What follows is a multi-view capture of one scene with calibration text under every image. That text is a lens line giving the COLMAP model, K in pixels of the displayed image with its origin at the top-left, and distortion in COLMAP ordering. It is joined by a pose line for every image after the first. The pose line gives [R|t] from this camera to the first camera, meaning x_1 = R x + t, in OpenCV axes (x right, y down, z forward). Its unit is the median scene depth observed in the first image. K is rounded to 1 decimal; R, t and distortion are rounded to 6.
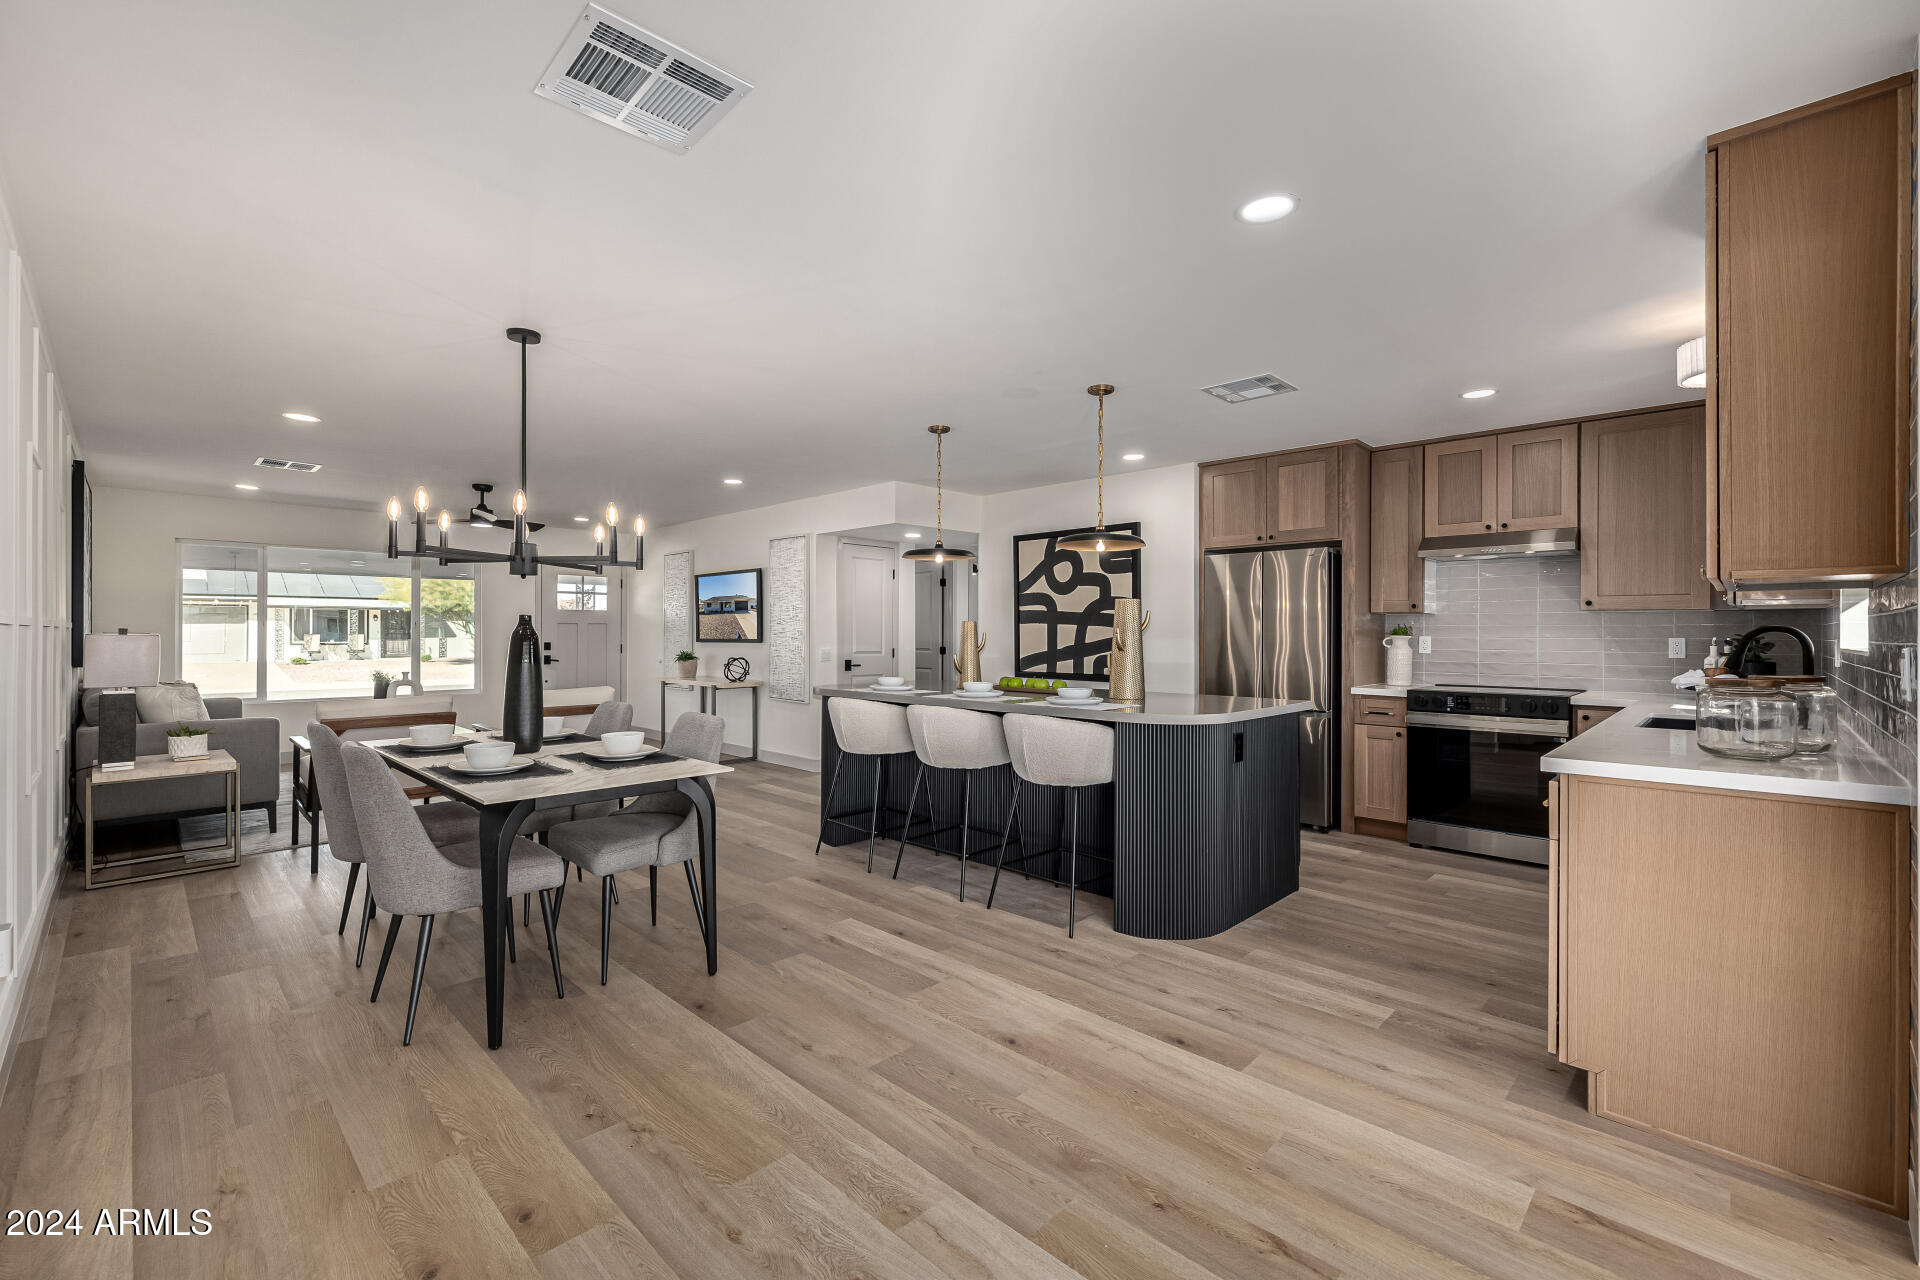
lens RADIAL K [[814.5, 0, 952.7], [0, 814.5, 630.1], [0, 0, 1]] dist [0.001927, -0.000008]
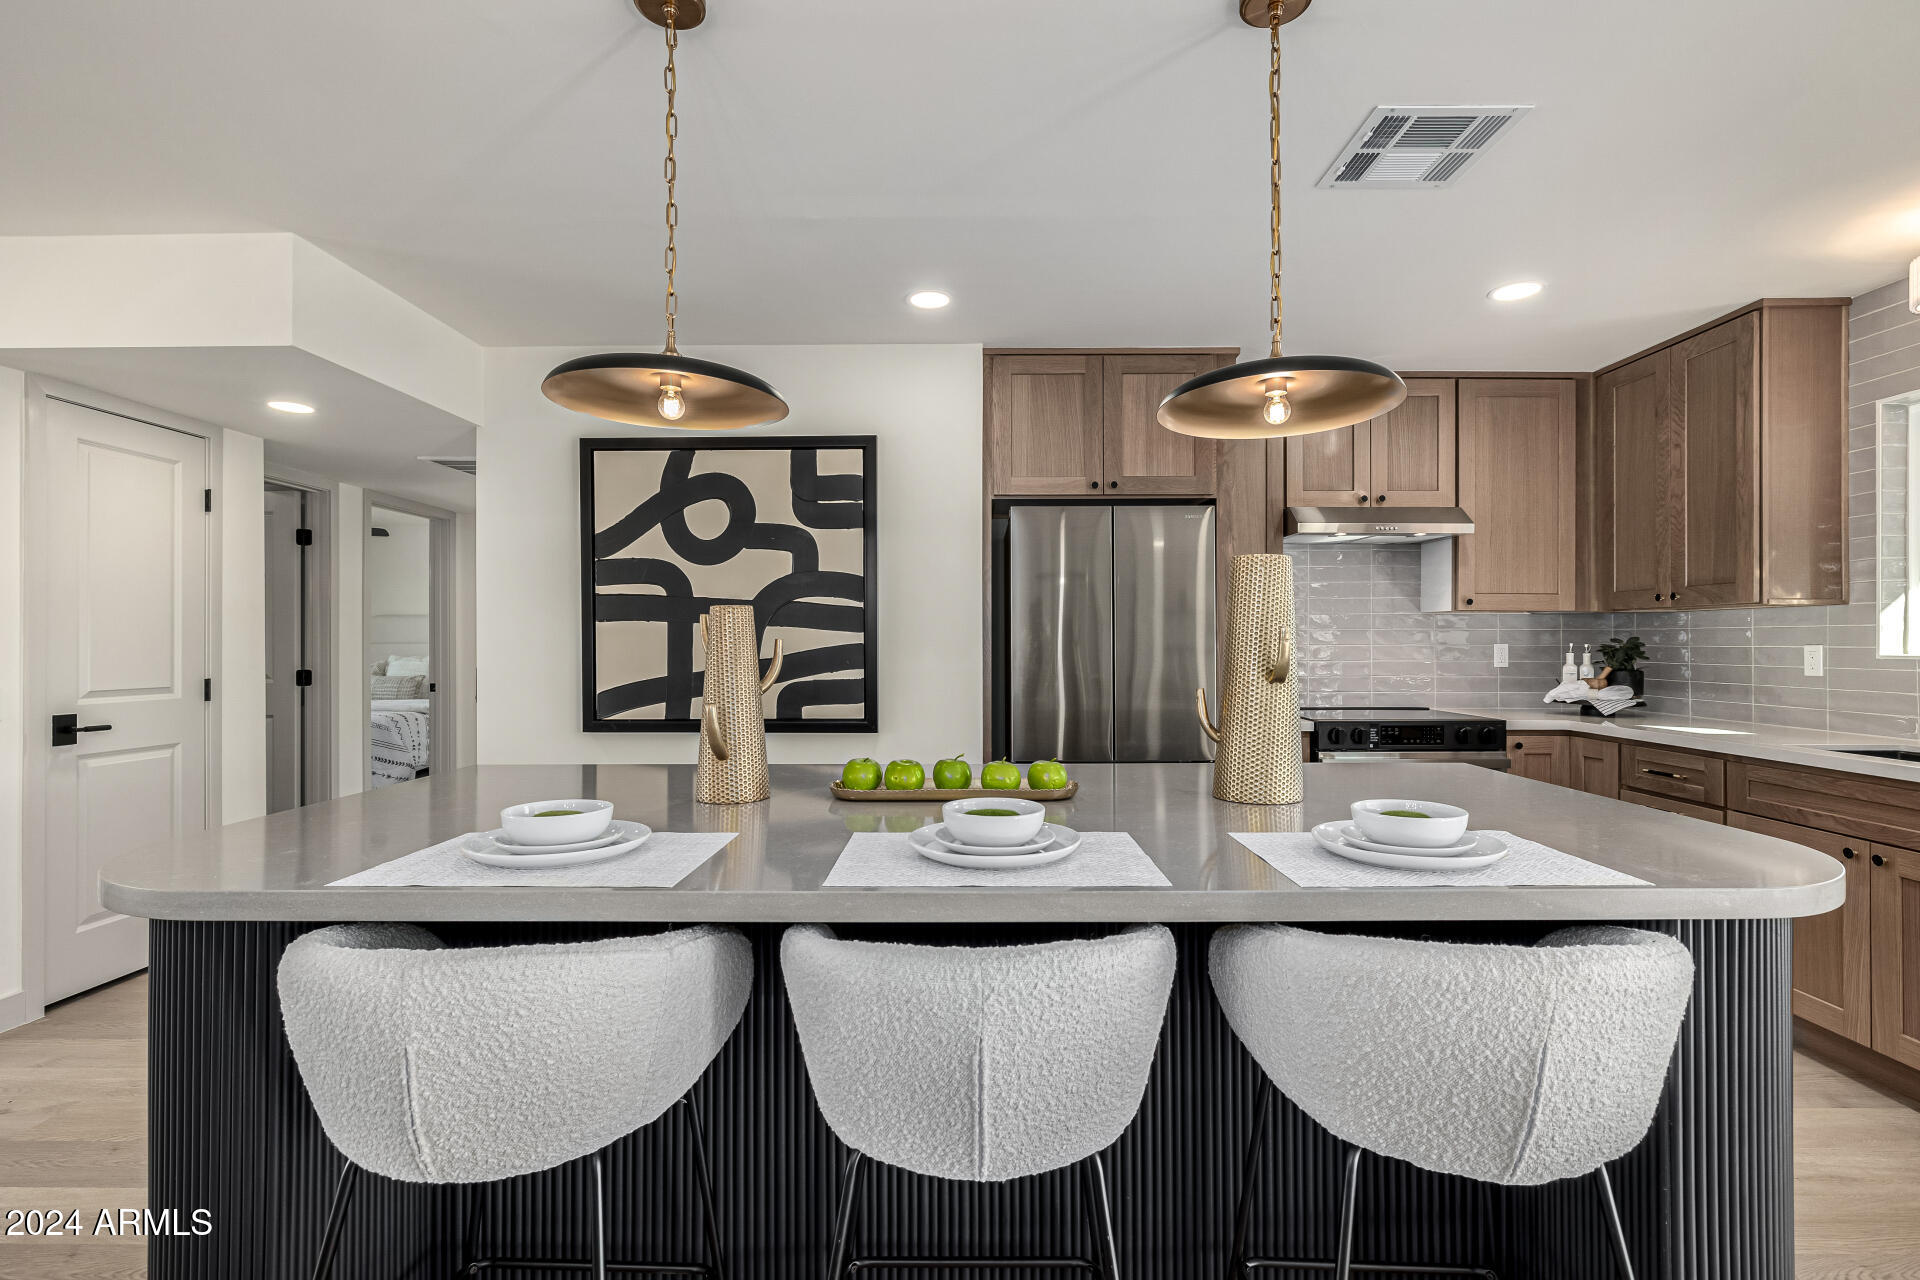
lens RADIAL K [[873.7, 0, 962.6], [0, 873.7, 637.1], [0, 0, 1]] dist [-0.001240, 0.000169]
pose [[0.718331, 0.002581, 0.695697, -0.152367], [0.000035, 0.999993, -0.003746, 0.004201], [-0.695701, 0.002715, 0.718326, 0.596229]]
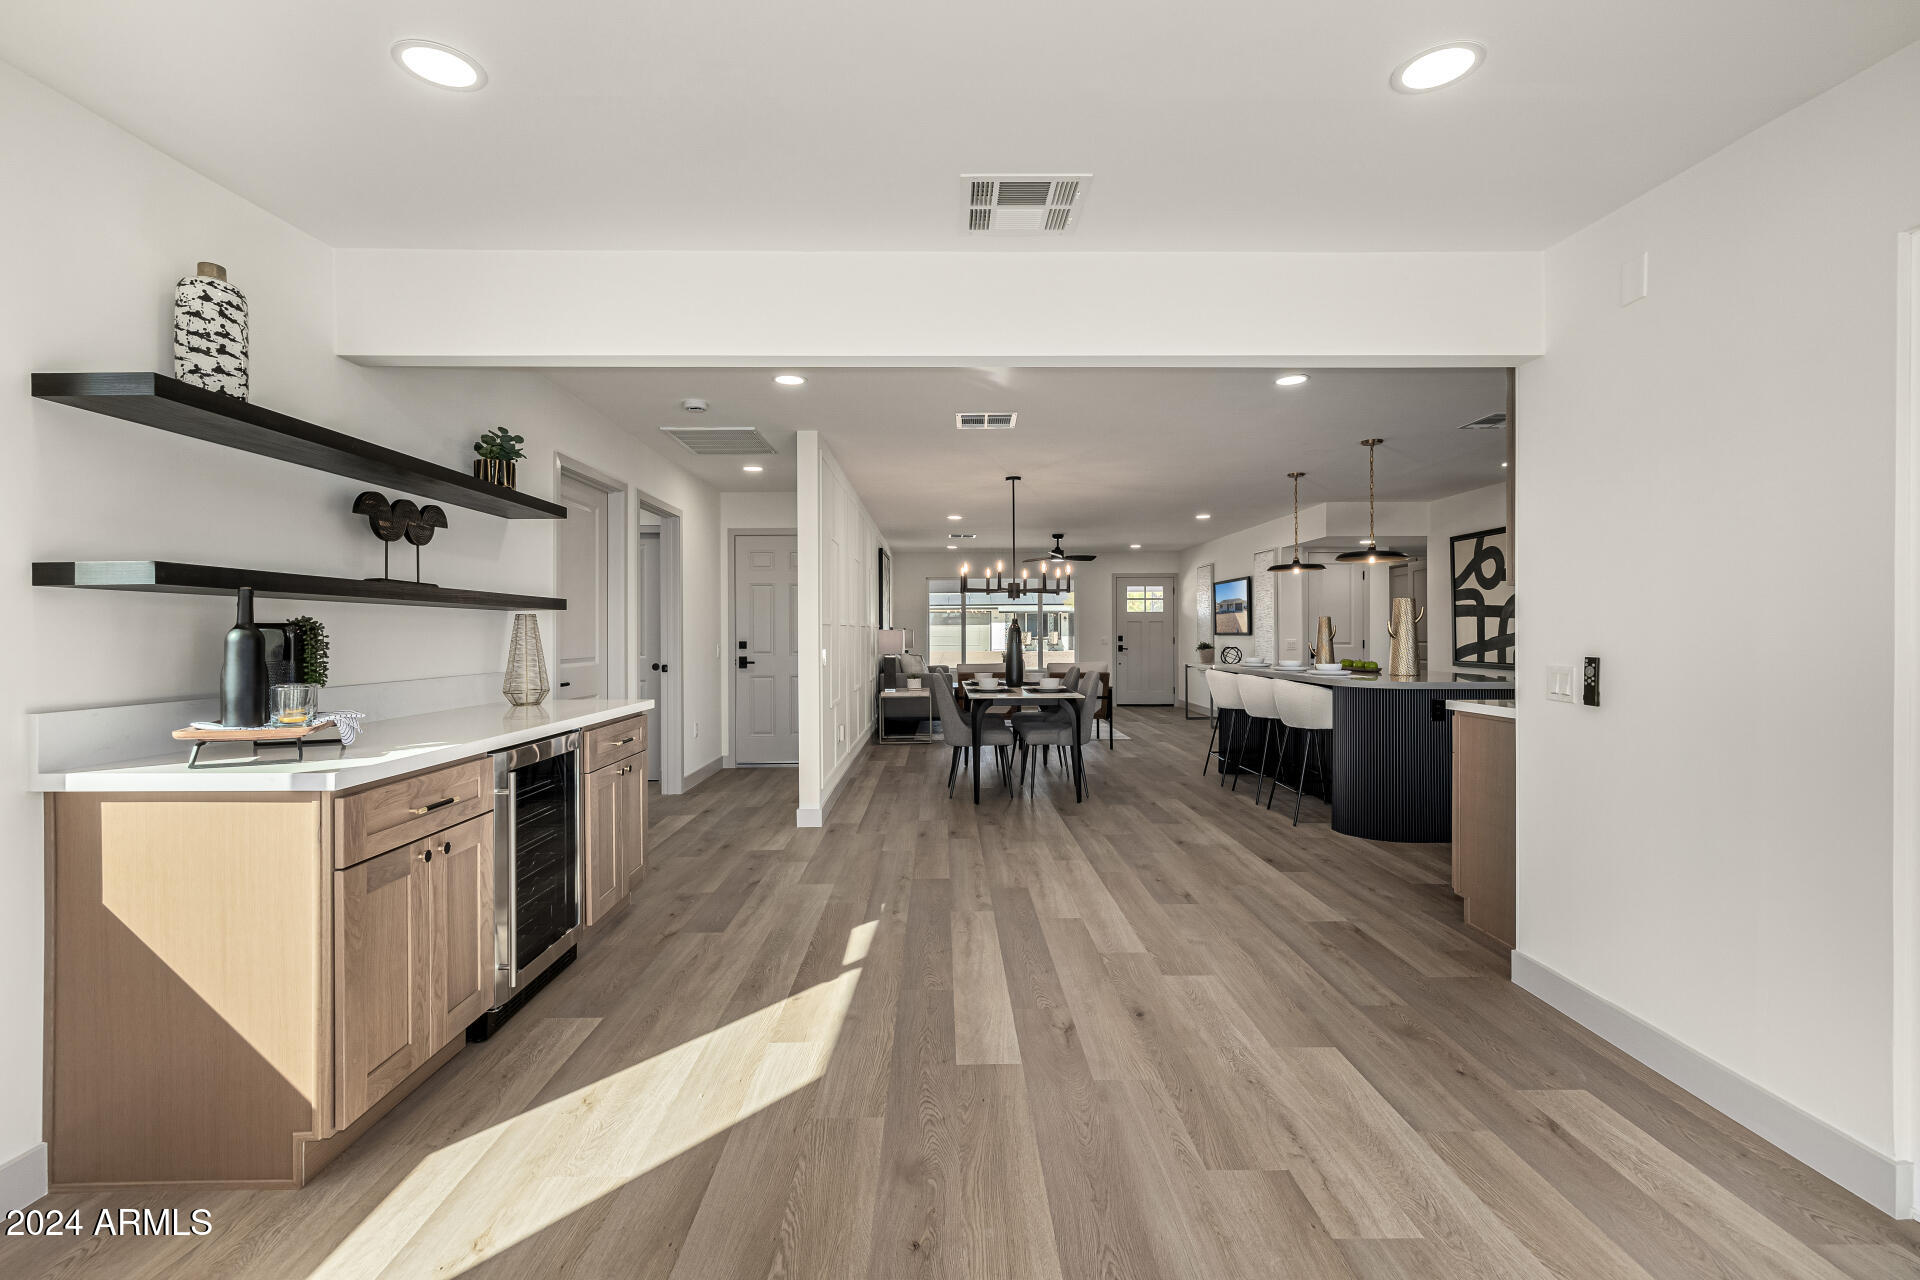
lens RADIAL K [[814.5, 0, 952.7], [0, 814.5, 630.1], [0, 0, 1]] dist [0.001927, -0.000008]
pose [[0.712342, -0.005035, -0.701814, 0.461177], [0.007001, 0.999975, -0.000068, 0.006140], [0.701798, -0.004865, 0.712360, -0.317263]]
